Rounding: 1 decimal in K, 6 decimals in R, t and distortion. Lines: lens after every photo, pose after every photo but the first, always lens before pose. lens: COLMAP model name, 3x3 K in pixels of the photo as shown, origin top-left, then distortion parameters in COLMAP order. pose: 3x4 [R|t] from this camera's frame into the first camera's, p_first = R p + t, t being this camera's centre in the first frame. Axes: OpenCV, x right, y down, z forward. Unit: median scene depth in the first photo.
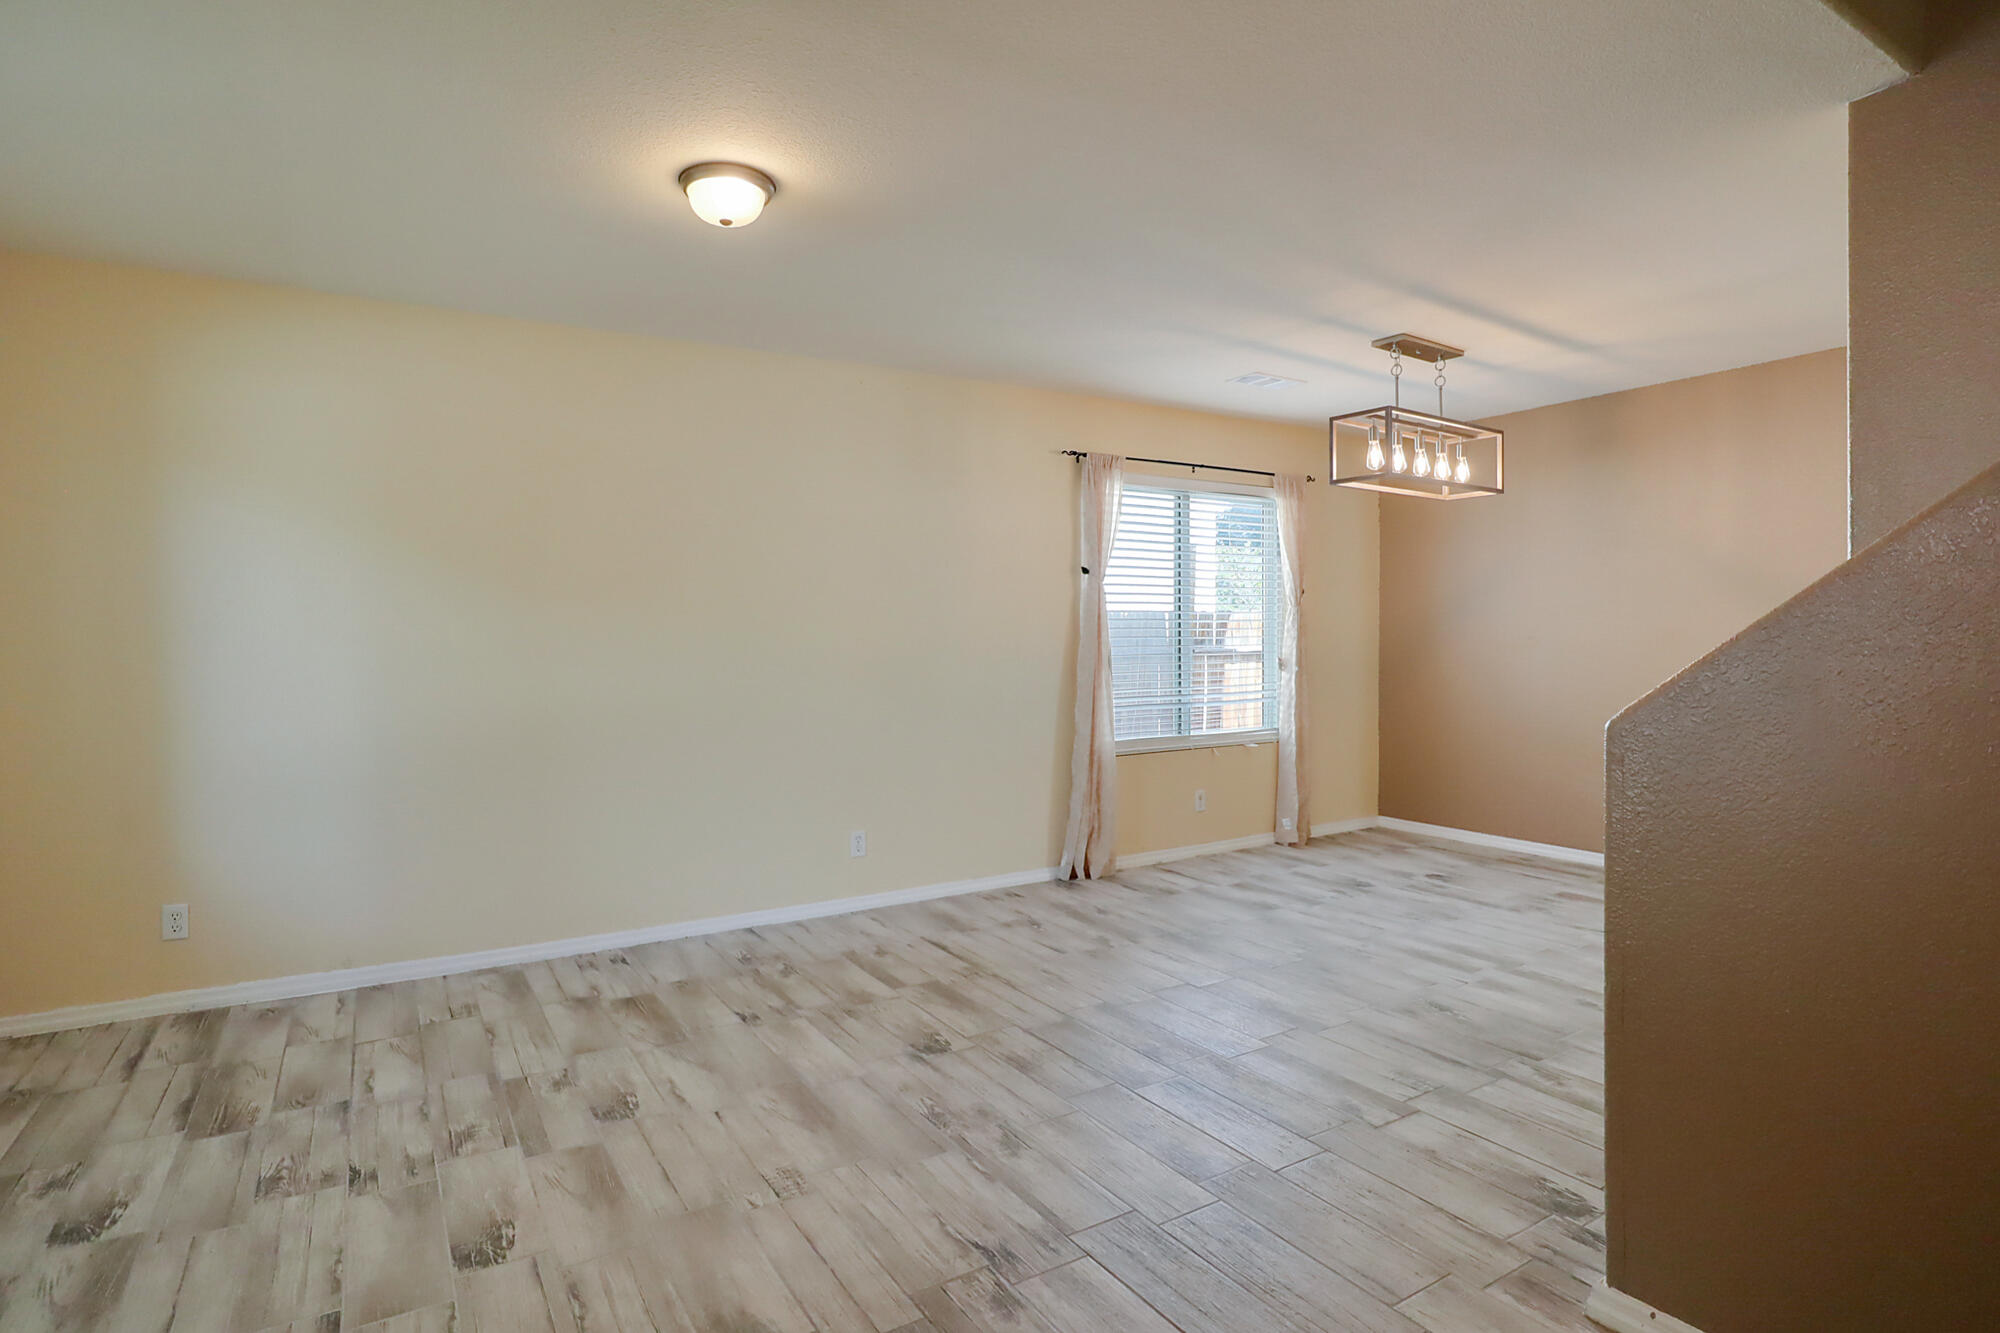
lens RADIAL K [[1022.3, 0, 988.1], [0, 1022.3, 651.0], [0, 0, 1]] dist [-0.022271, -0.000076]
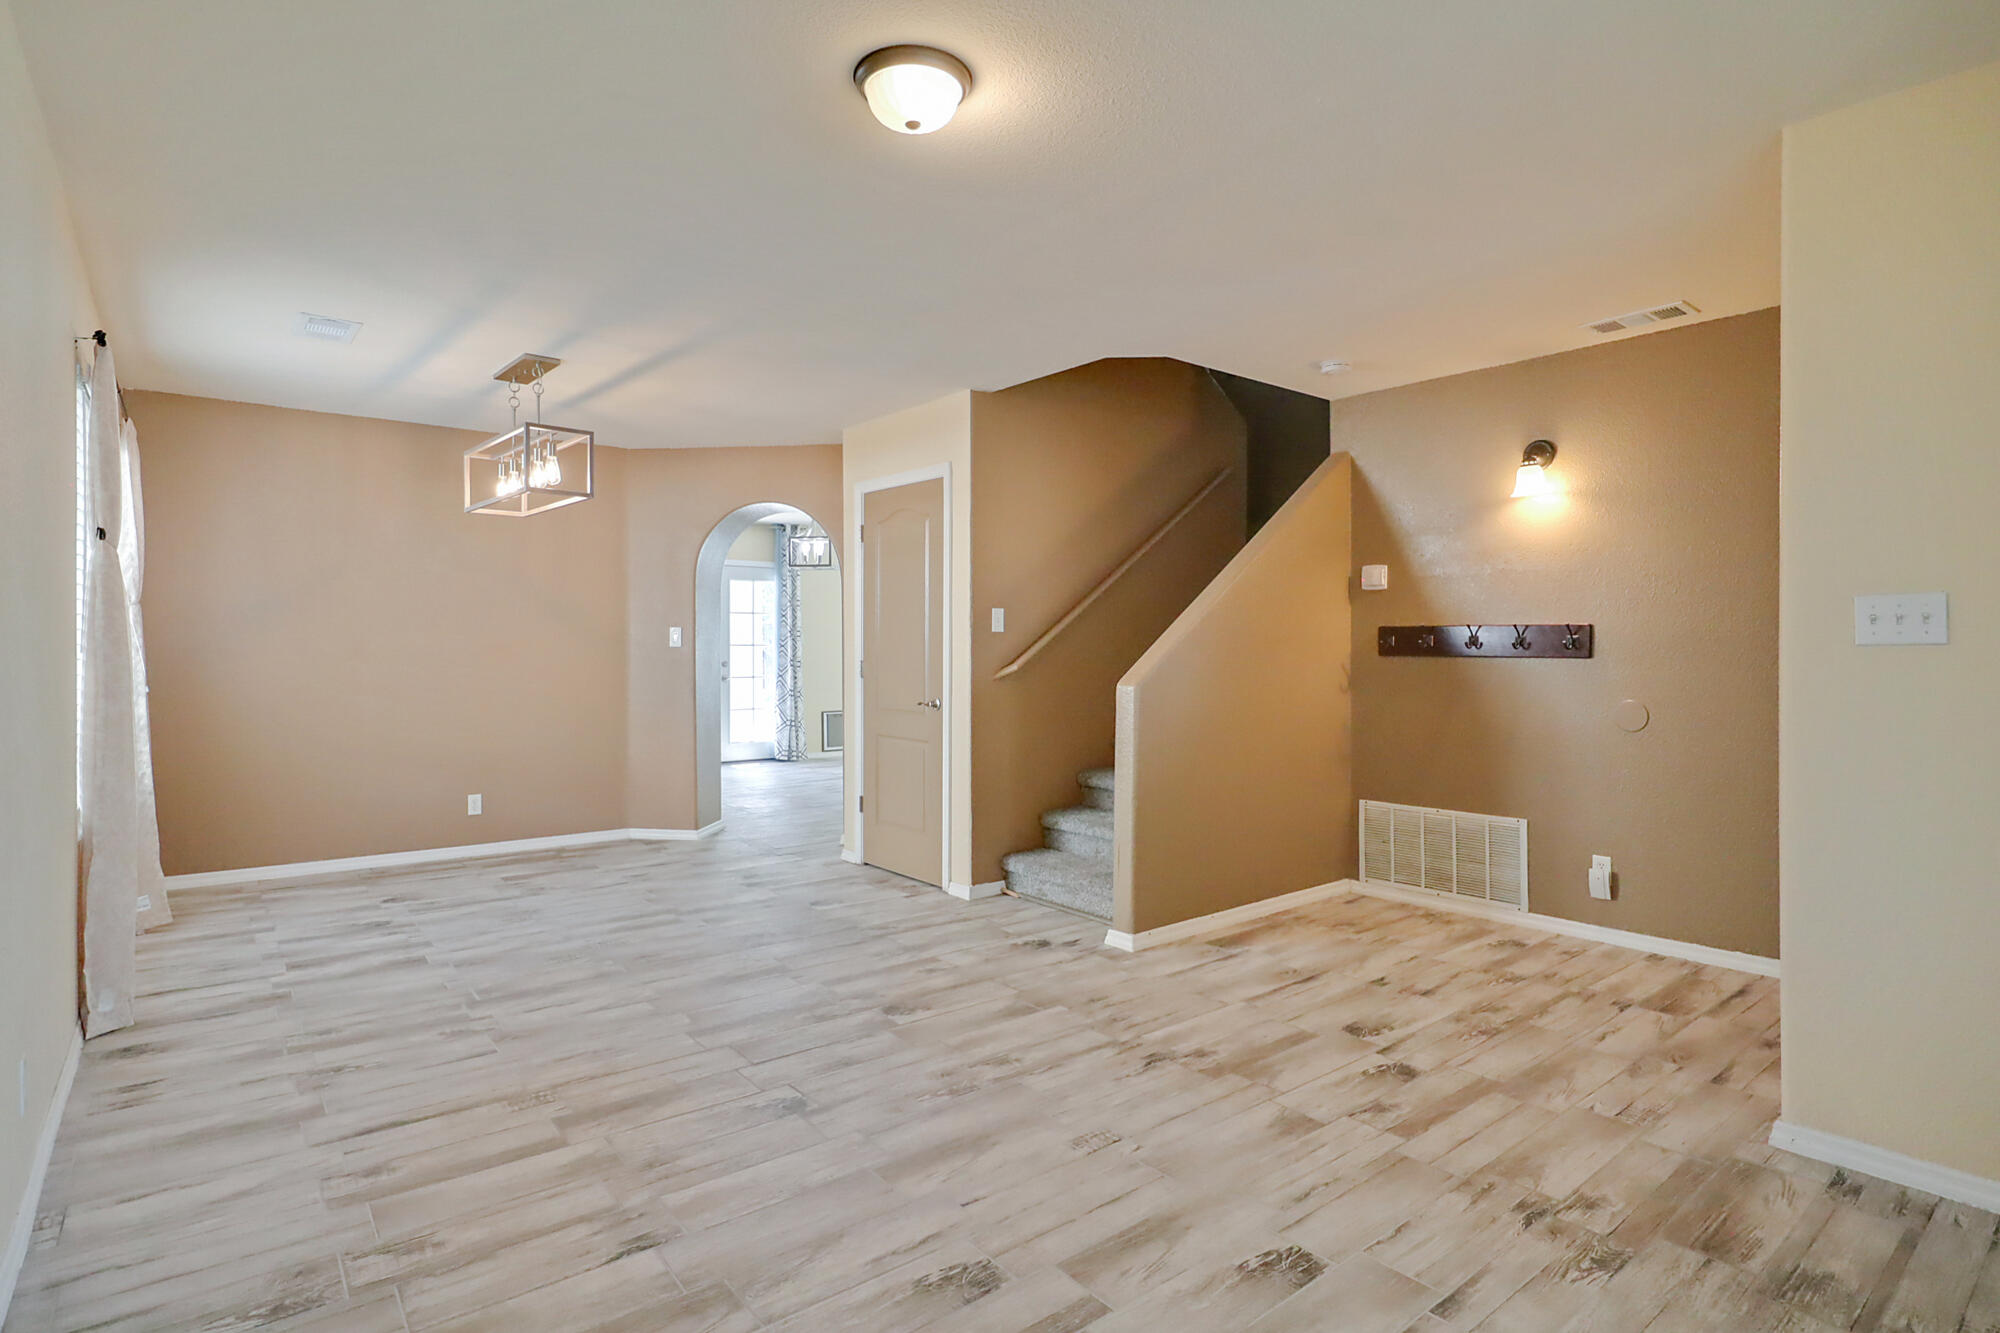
lens RADIAL K [[1022.3, 0, 1002.4], [0, 1022.3, 663.3], [0, 0, 1]] dist [-0.022271, -0.000076]
pose [[-0.126607, -0.003772, 0.991946, -1.095016], [0.010357, 0.999933, 0.005125, 0.003458], [-0.991899, 0.010923, -0.126560, 1.064039]]
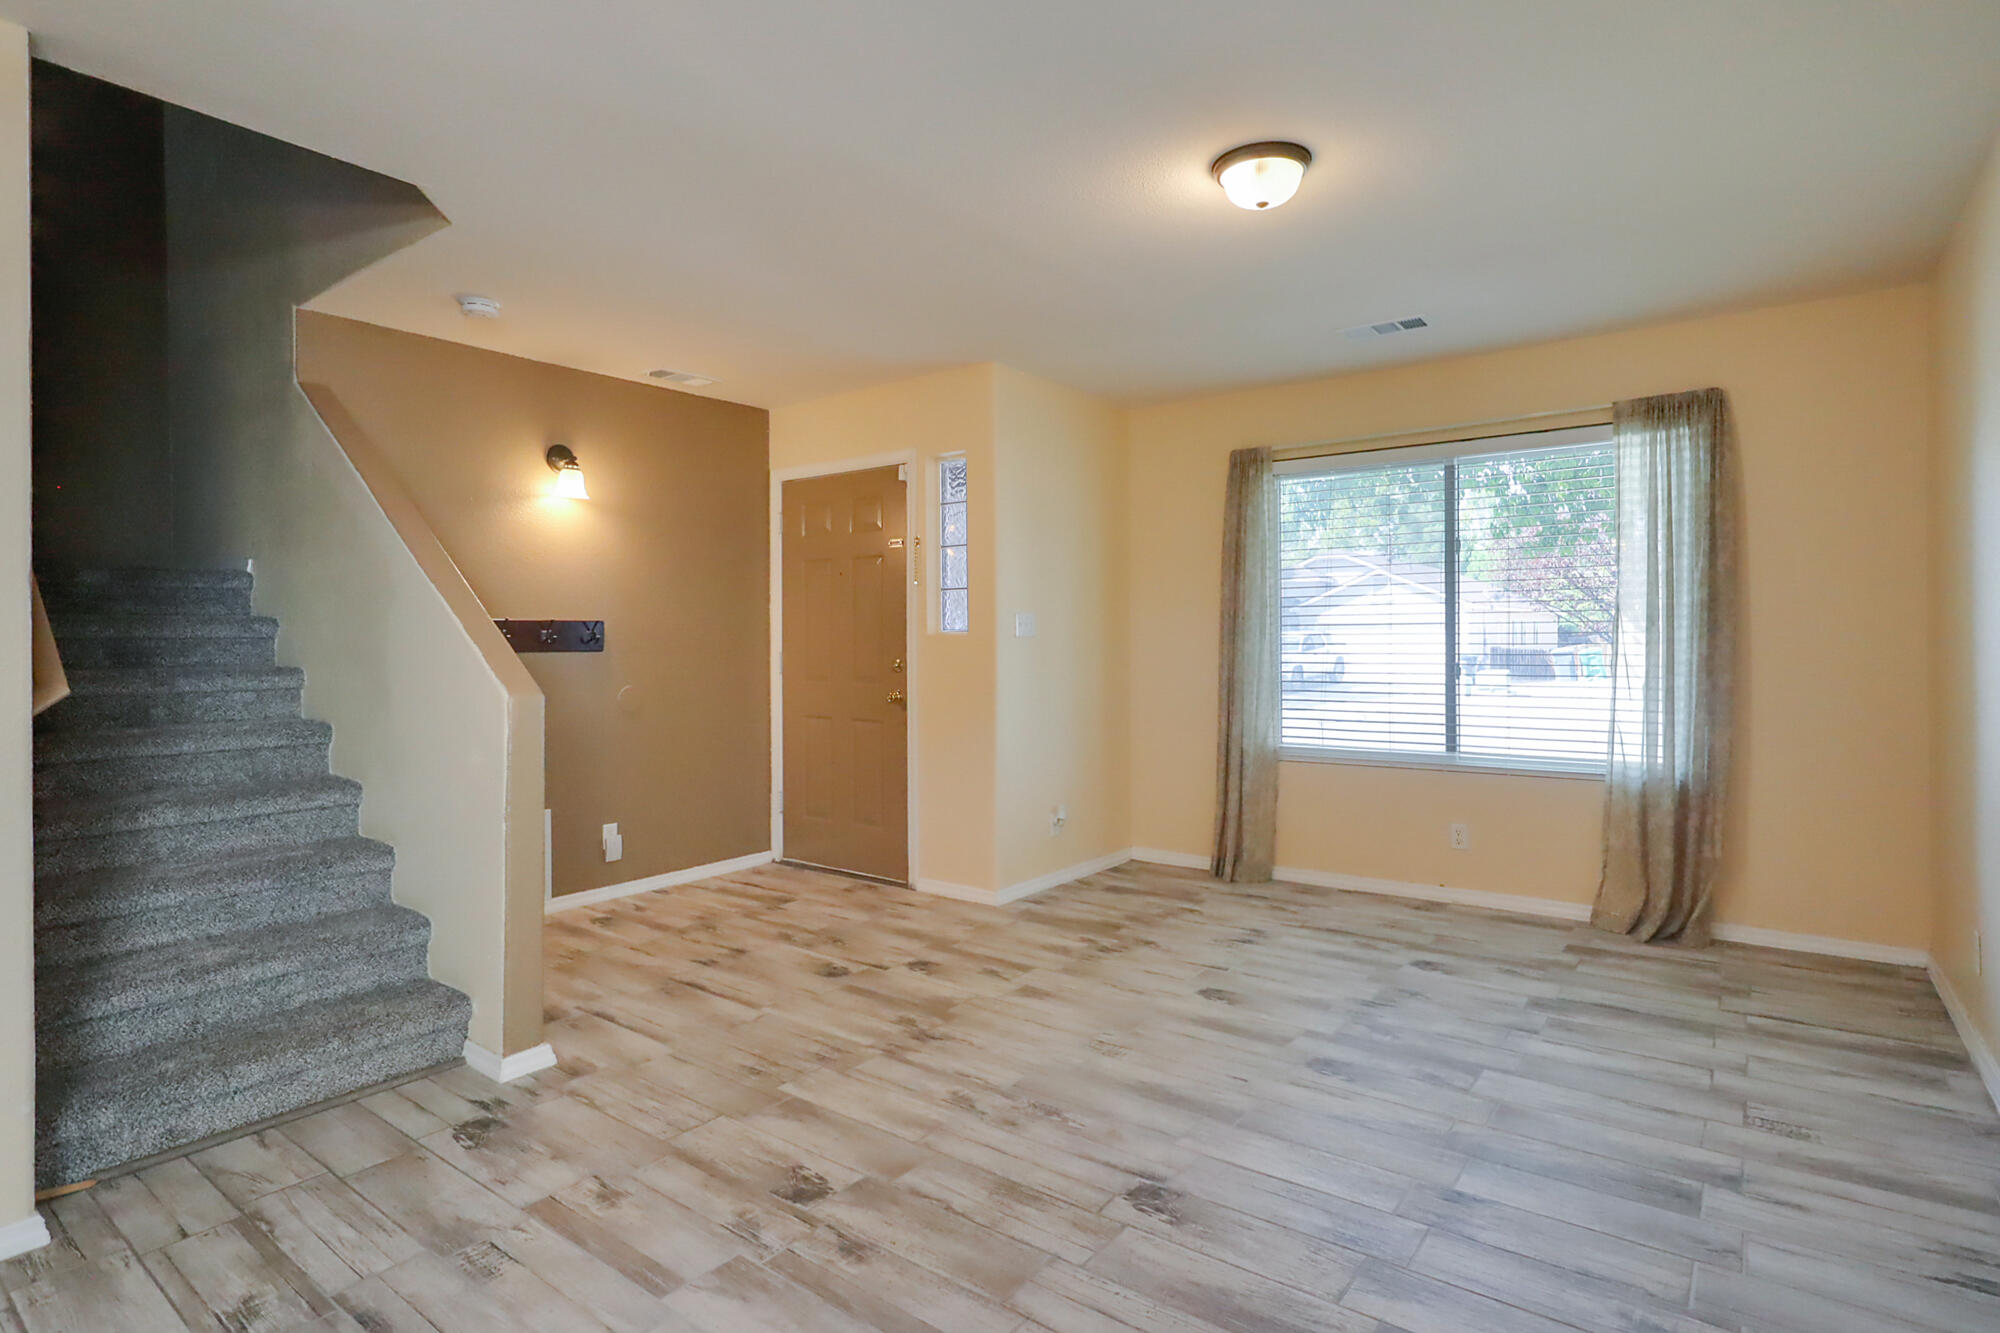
lens RADIAL K [[1022.3, 0, 996.8], [0, 1022.3, 671.8], [0, 0, 1]] dist [-0.022271, -0.000076]
pose [[-0.930918, 0.025536, -0.364334, 0.345898], [0.011658, 0.999122, 0.040240, -0.015565], [0.365042, 0.033213, -0.930398, 1.864552]]
